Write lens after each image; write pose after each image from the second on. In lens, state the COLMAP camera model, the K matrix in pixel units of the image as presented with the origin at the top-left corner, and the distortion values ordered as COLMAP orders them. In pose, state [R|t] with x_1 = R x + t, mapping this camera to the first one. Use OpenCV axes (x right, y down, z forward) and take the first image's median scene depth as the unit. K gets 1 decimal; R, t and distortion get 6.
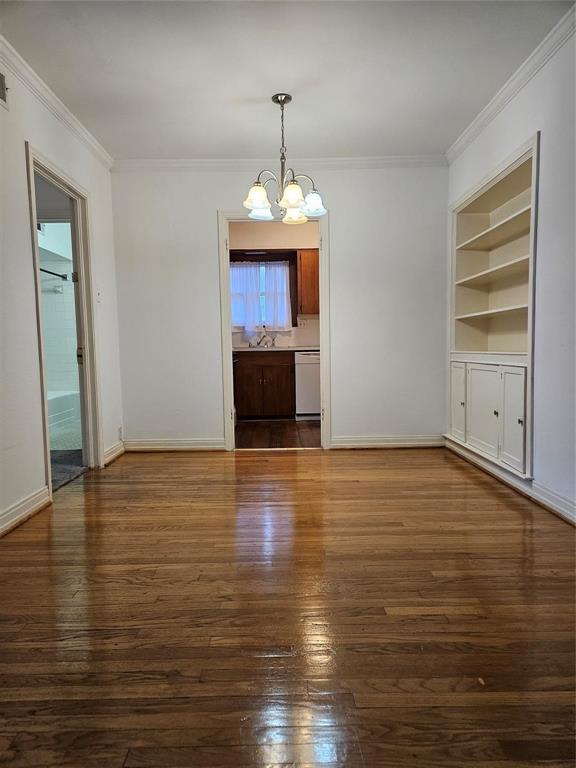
lens RADIAL K [[495.1, 0, 287.3], [0, 495.1, 381.5], [0, 0, 1]] dist [0.068113, -0.007672]
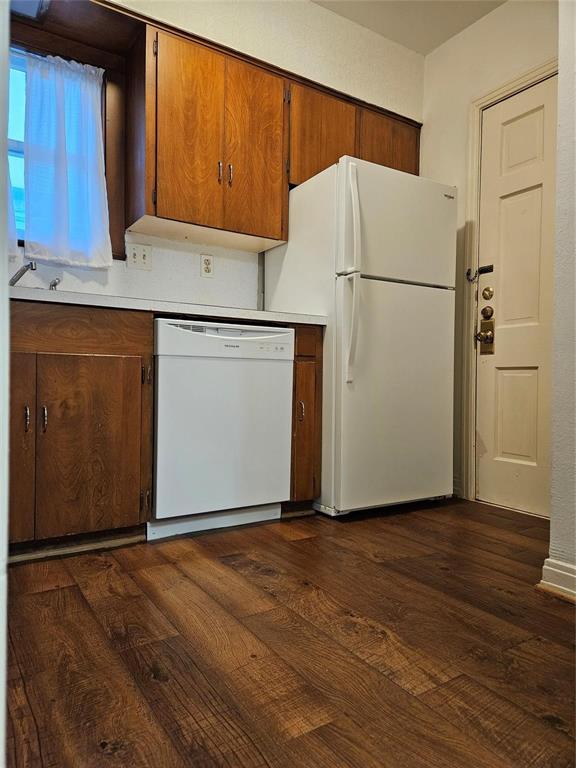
lens RADIAL K [[495.1, 0, 287.7], [0, 495.1, 379.6], [0, 0, 1]] dist [0.068113, -0.007672]
pose [[0.827907, 0.033766, 0.559847, -0.083733], [0.002784, 0.997926, -0.064304, -0.000340], [-0.560858, 0.054796, 0.826097, 0.637457]]
